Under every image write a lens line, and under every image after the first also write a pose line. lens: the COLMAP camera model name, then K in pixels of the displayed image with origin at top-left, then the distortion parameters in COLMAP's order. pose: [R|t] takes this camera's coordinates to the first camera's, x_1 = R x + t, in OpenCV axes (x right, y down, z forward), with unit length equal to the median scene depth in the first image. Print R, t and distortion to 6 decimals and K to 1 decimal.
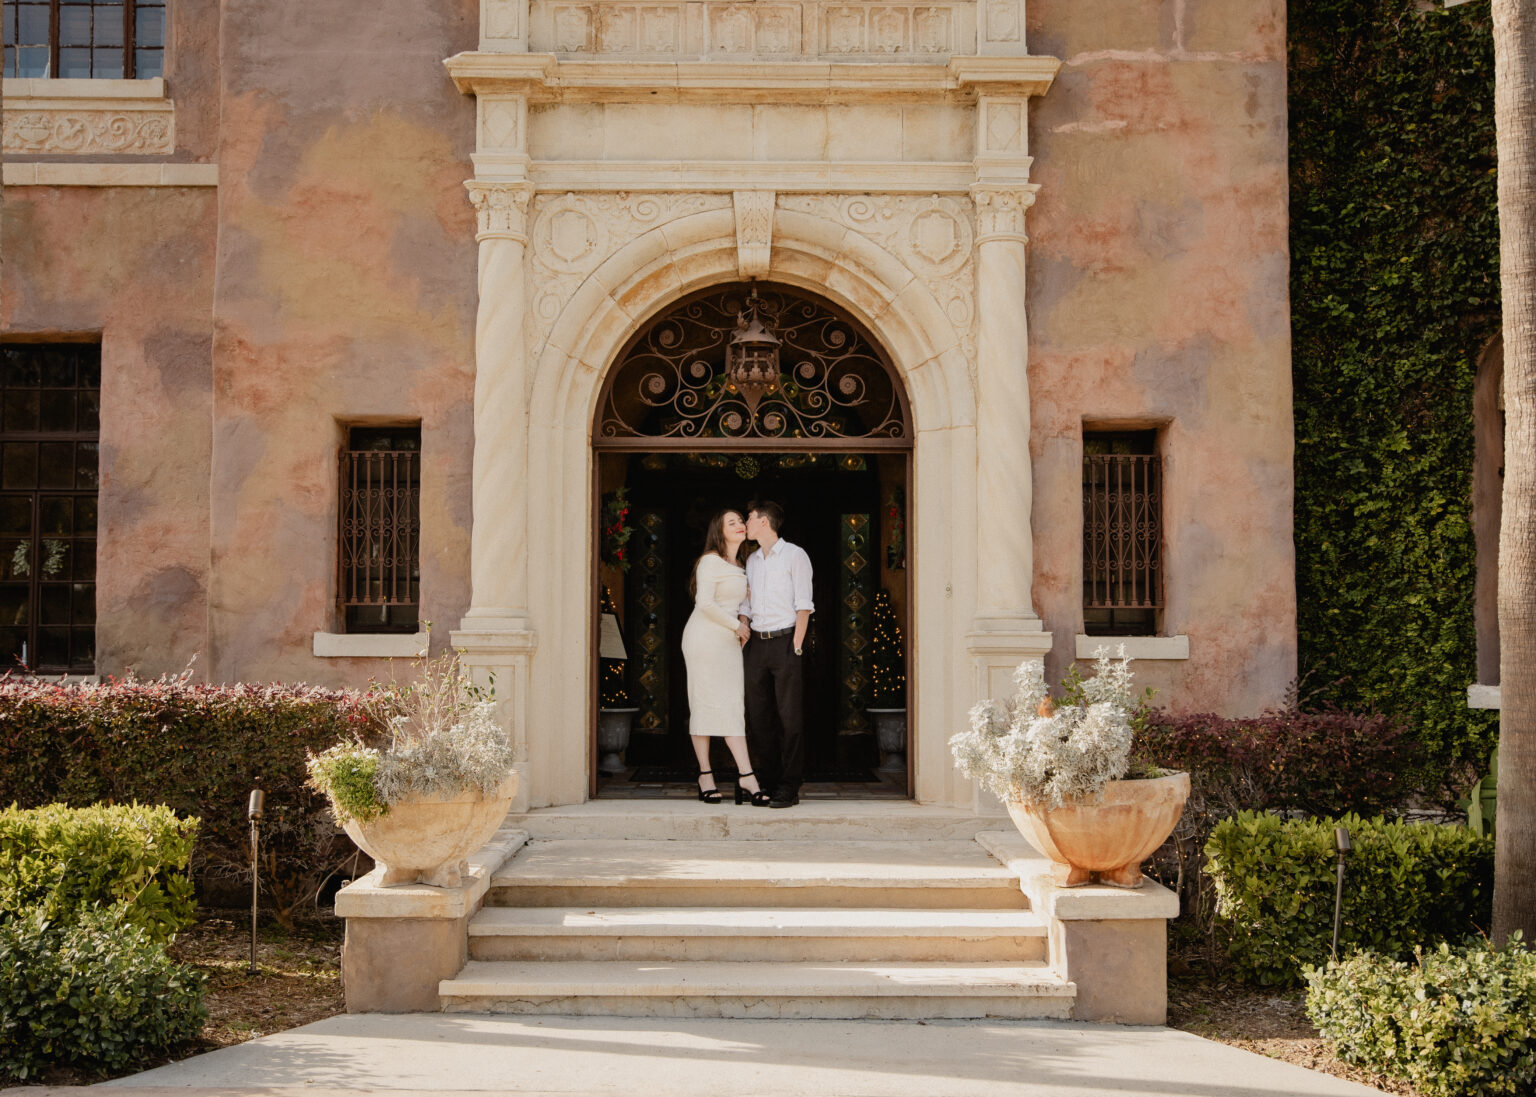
lens RADIAL K [[1547.5, 0, 766.1], [0, 1547.5, 535.6], [0, 0, 1]] dist [0.009551, 0.000000]
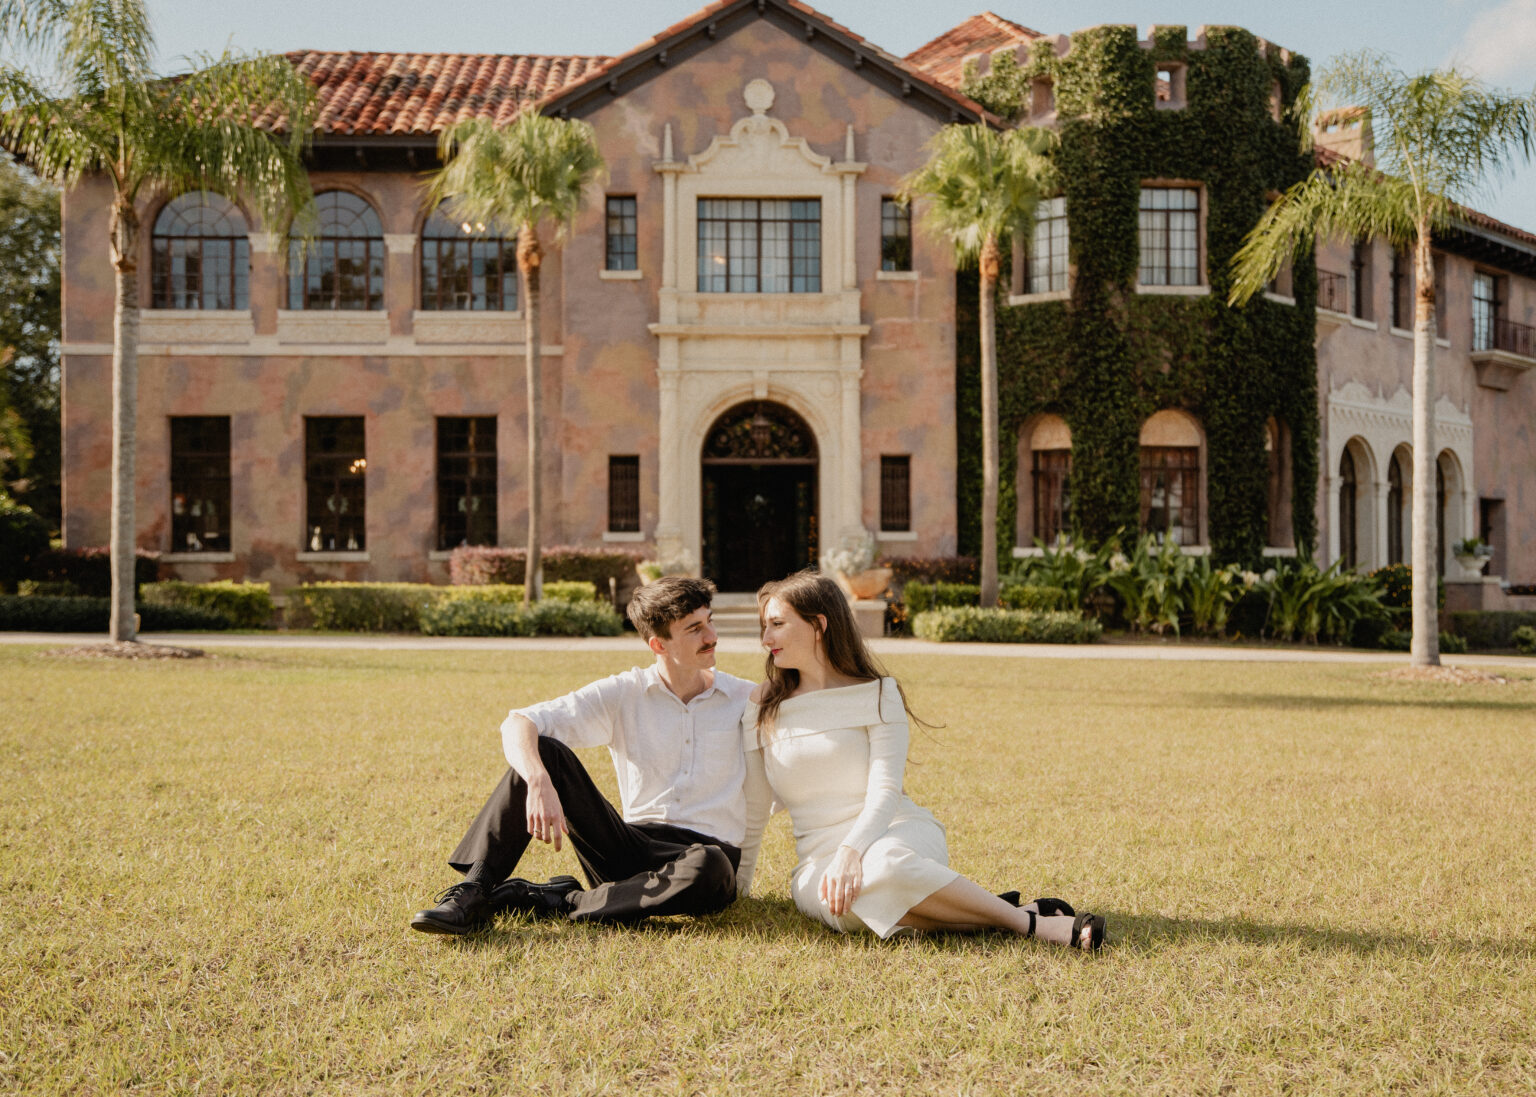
lens RADIAL K [[2092.4, 0, 779.1], [0, 2092.4, 547.0], [0, 0, 1]] dist [0.020486, 0.000000]
pose [[0.999513, -0.005933, 0.030647, -0.090832], [0.004096, 0.998212, 0.059637, -0.132735], [-0.030946, -0.059483, 0.997750, -2.718620]]
